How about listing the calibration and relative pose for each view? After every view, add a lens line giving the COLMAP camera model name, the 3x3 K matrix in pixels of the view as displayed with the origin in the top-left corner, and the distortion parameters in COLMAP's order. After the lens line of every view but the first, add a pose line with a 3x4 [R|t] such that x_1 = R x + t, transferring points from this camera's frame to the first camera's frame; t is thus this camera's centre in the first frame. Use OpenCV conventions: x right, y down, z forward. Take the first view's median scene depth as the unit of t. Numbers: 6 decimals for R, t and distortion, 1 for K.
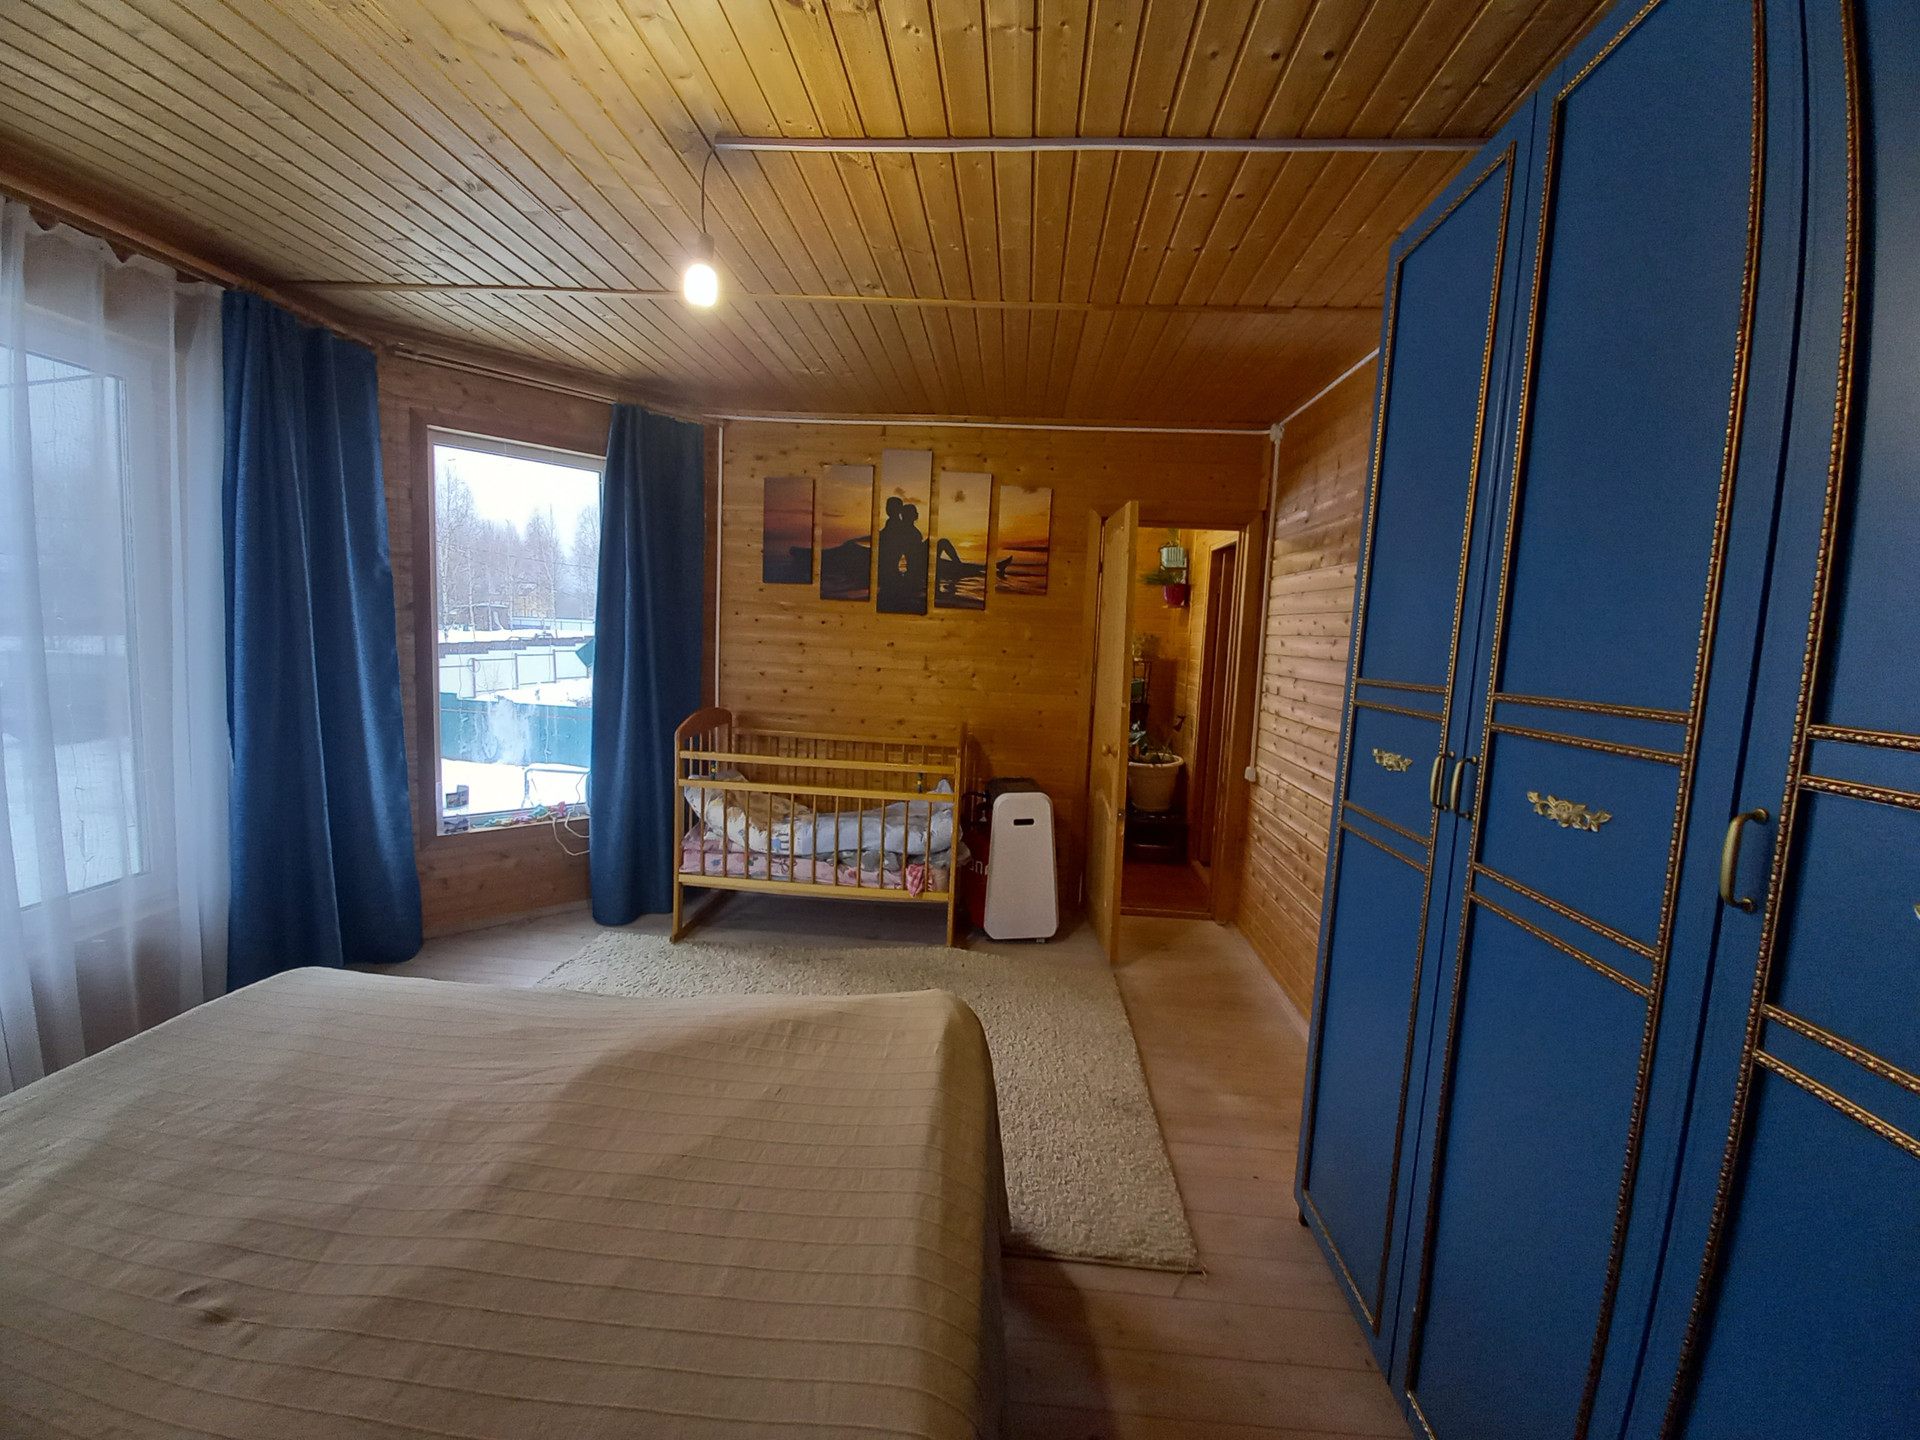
lens RADIAL K [[743.3, 0, 961.2], [0, 743.3, 709.6], [0, 0, 1]] dist [0.006451, -0.010870]
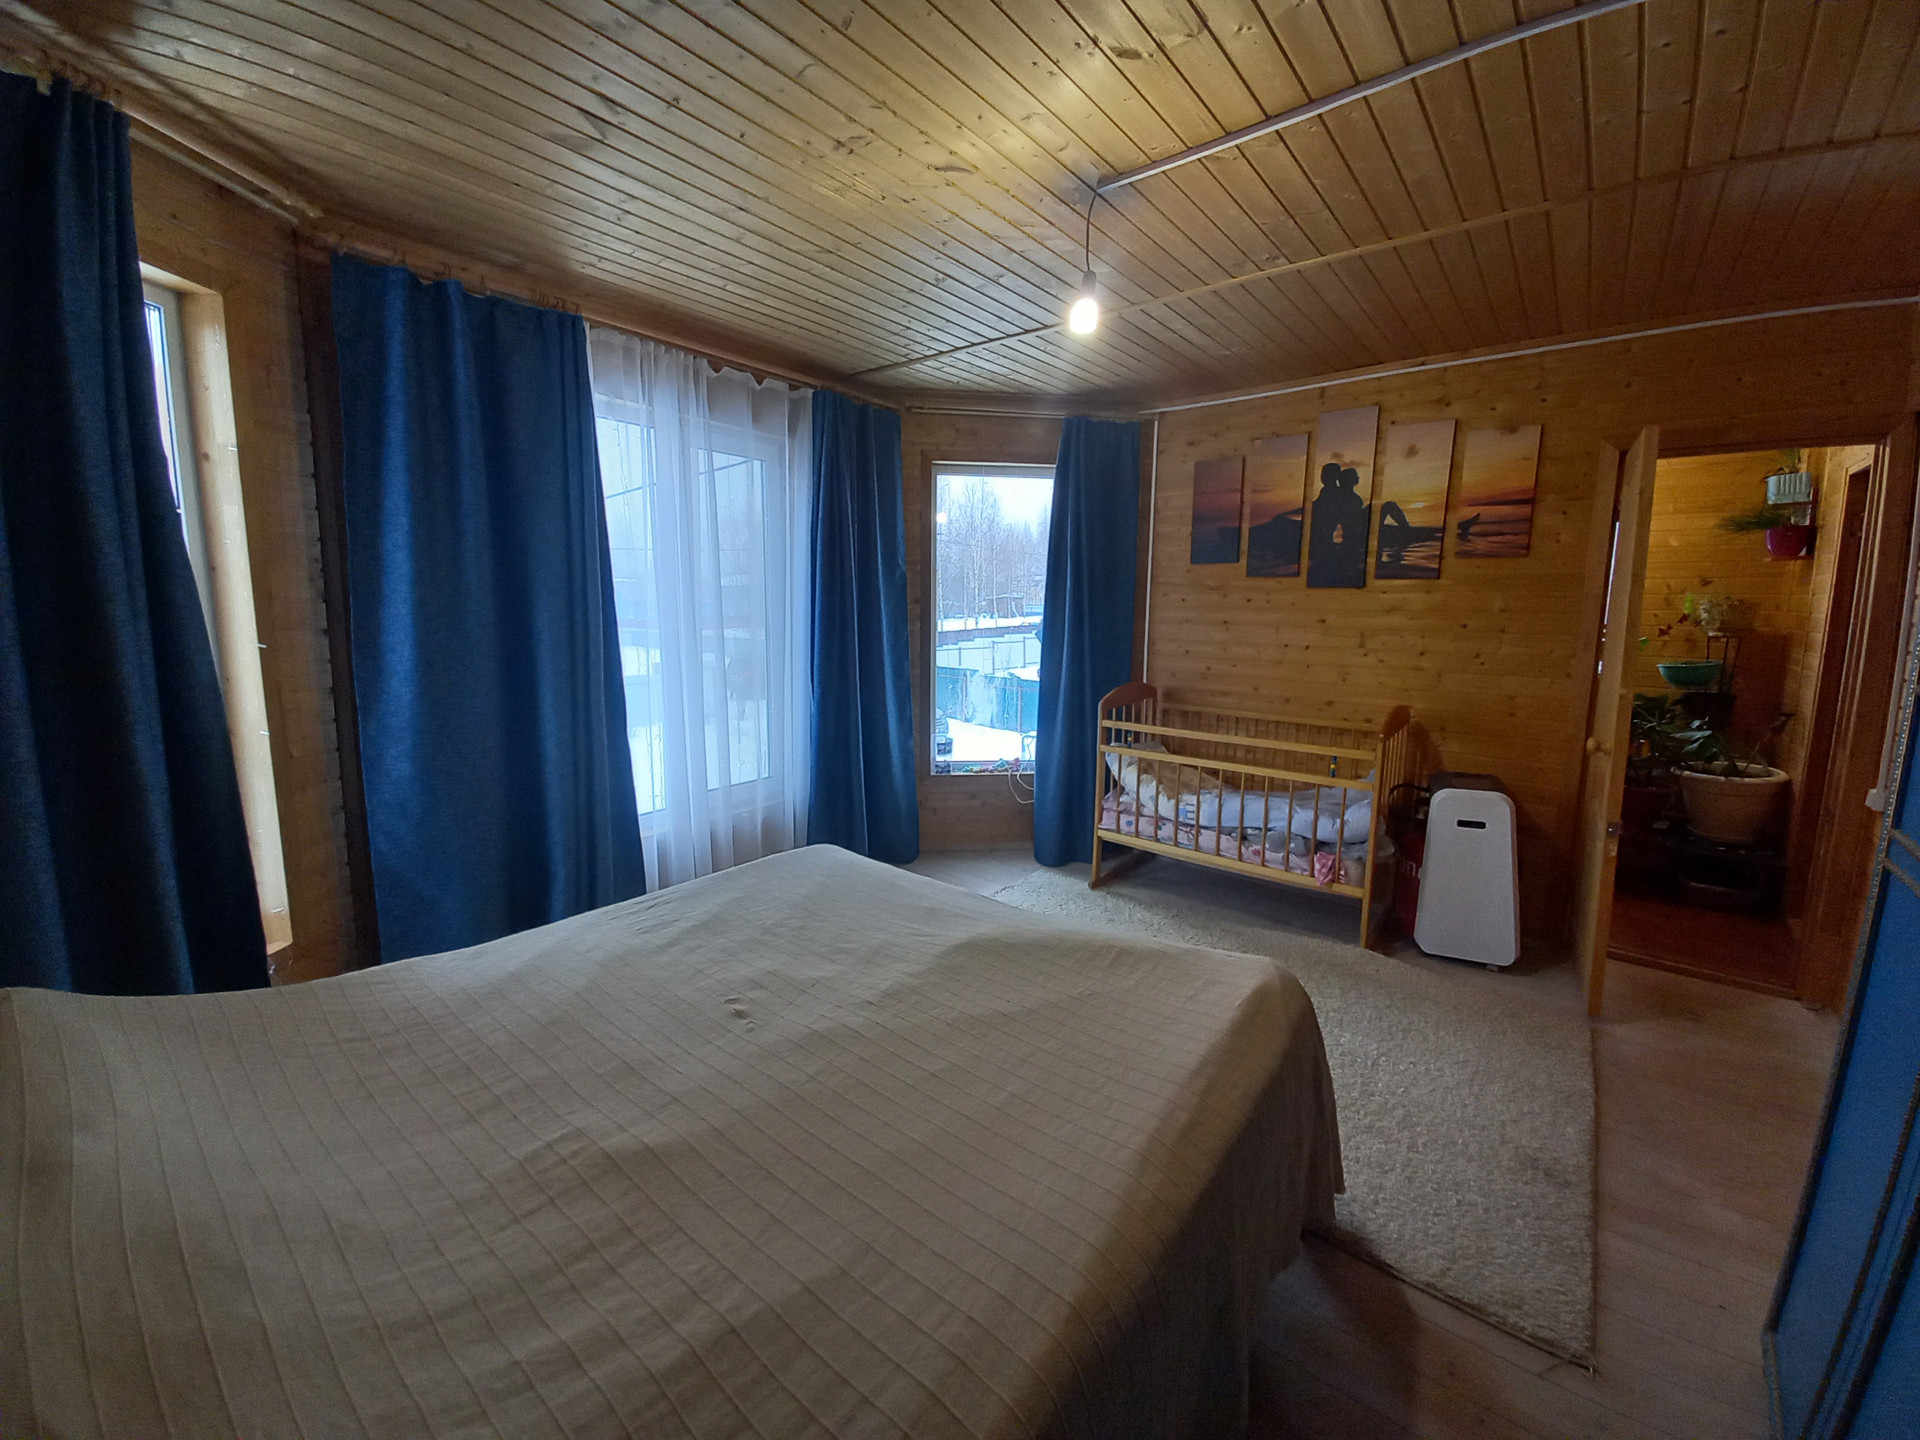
lens RADIAL K [[743.3, 0, 969.0], [0, 743.3, 706.2], [0, 0, 1]] dist [0.006451, -0.010870]
pose [[0.815378, 0.042994, -0.577330, 0.105620], [-0.031322, 0.999054, 0.030162, 0.007300], [0.578081, -0.006511, 0.815953, -0.034027]]
